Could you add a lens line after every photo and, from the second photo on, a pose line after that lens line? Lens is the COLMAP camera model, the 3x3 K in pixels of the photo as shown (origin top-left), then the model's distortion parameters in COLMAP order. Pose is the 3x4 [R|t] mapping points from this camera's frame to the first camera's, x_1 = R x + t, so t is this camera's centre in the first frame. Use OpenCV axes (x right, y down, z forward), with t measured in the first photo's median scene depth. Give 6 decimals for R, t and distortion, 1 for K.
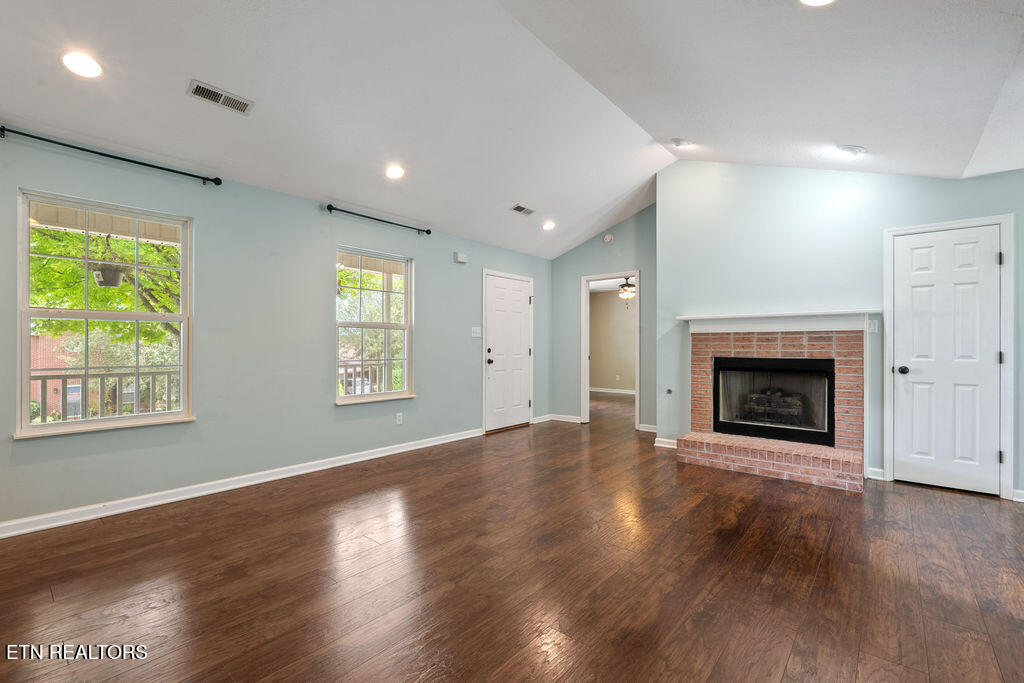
lens RADIAL K [[447.0, 0, 509.1], [0, 447.0, 343.8], [0, 0, 1]] dist [-0.007851, -0.000390]
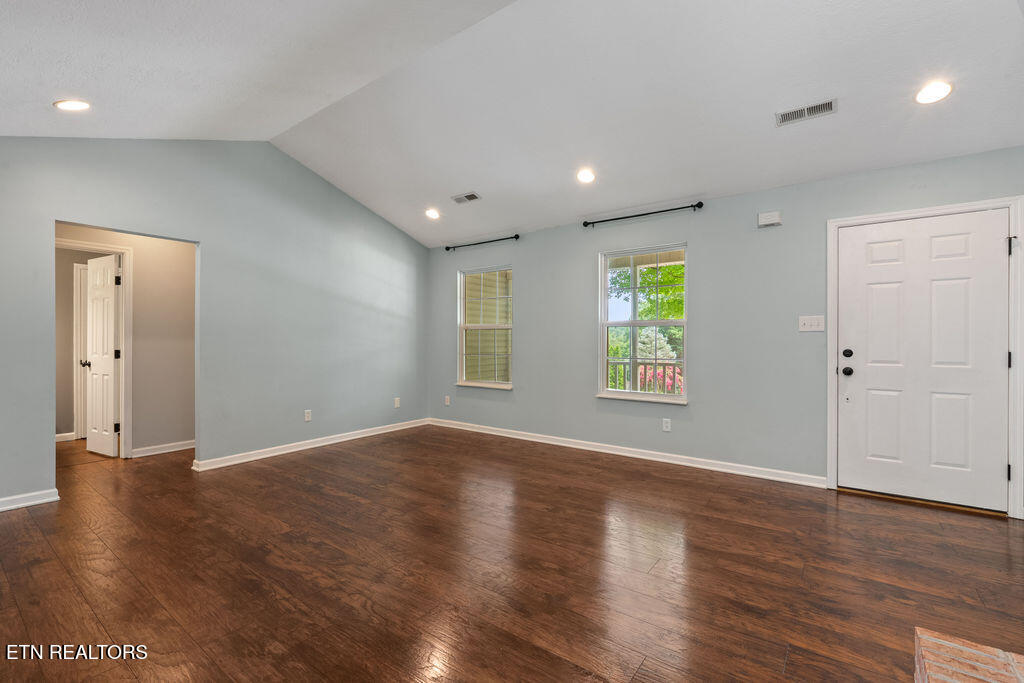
lens RADIAL K [[447.0, 0, 508.0], [0, 447.0, 341.6], [0, 0, 1]] dist [-0.007851, -0.000390]
pose [[0.063586, 0.000178, -0.997976, 0.719688], [0.000269, 1.000000, 0.000195, -0.001019], [0.997976, -0.000281, 0.063586, 0.706464]]
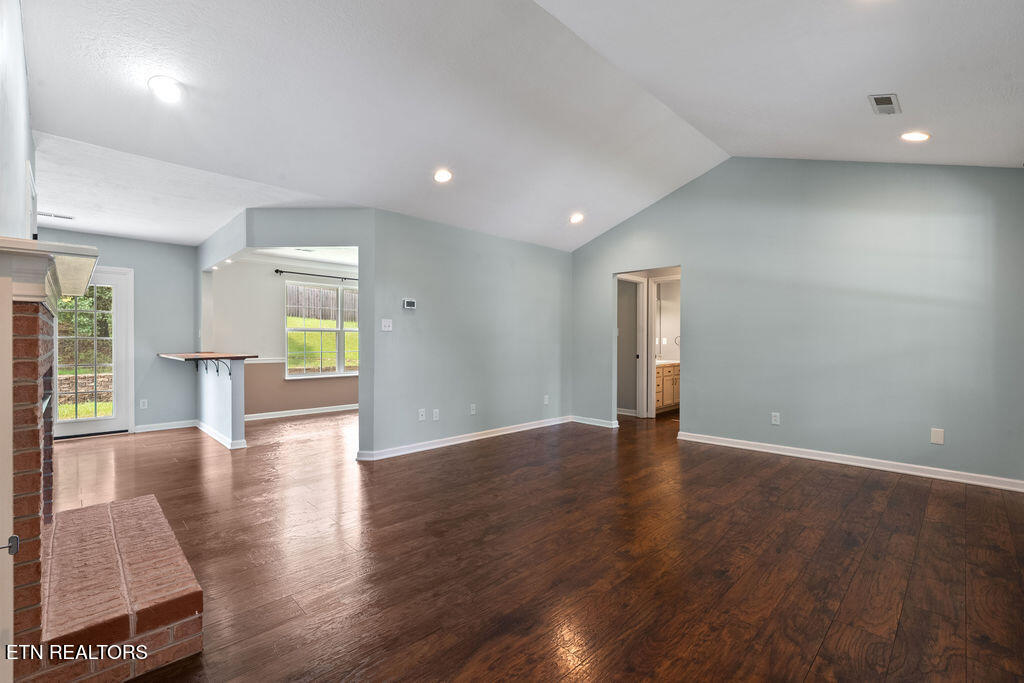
lens RADIAL K [[447.0, 0, 508.1], [0, 447.0, 340.9], [0, 0, 1]] dist [-0.007851, -0.000390]
pose [[-0.996042, -0.003391, 0.088819, 0.089417], [-0.003274, 0.999994, 0.001460, -0.000741], [-0.088823, 0.001164, -0.996047, 1.415940]]
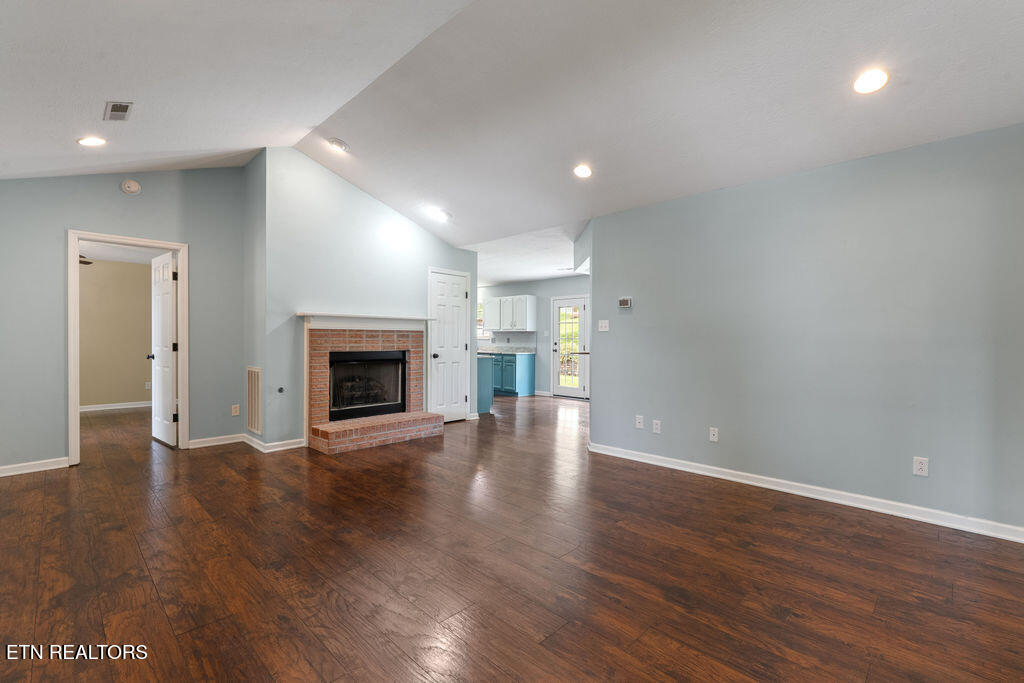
lens RADIAL K [[447.0, 0, 509.9], [0, 447.0, 347.1], [0, 0, 1]] dist [-0.007851, -0.000390]
pose [[0.063077, -0.017131, 0.997862, -0.637704], [-0.003580, 0.999842, 0.017391, -0.001881], [-0.998002, -0.004670, 0.063006, 0.547865]]
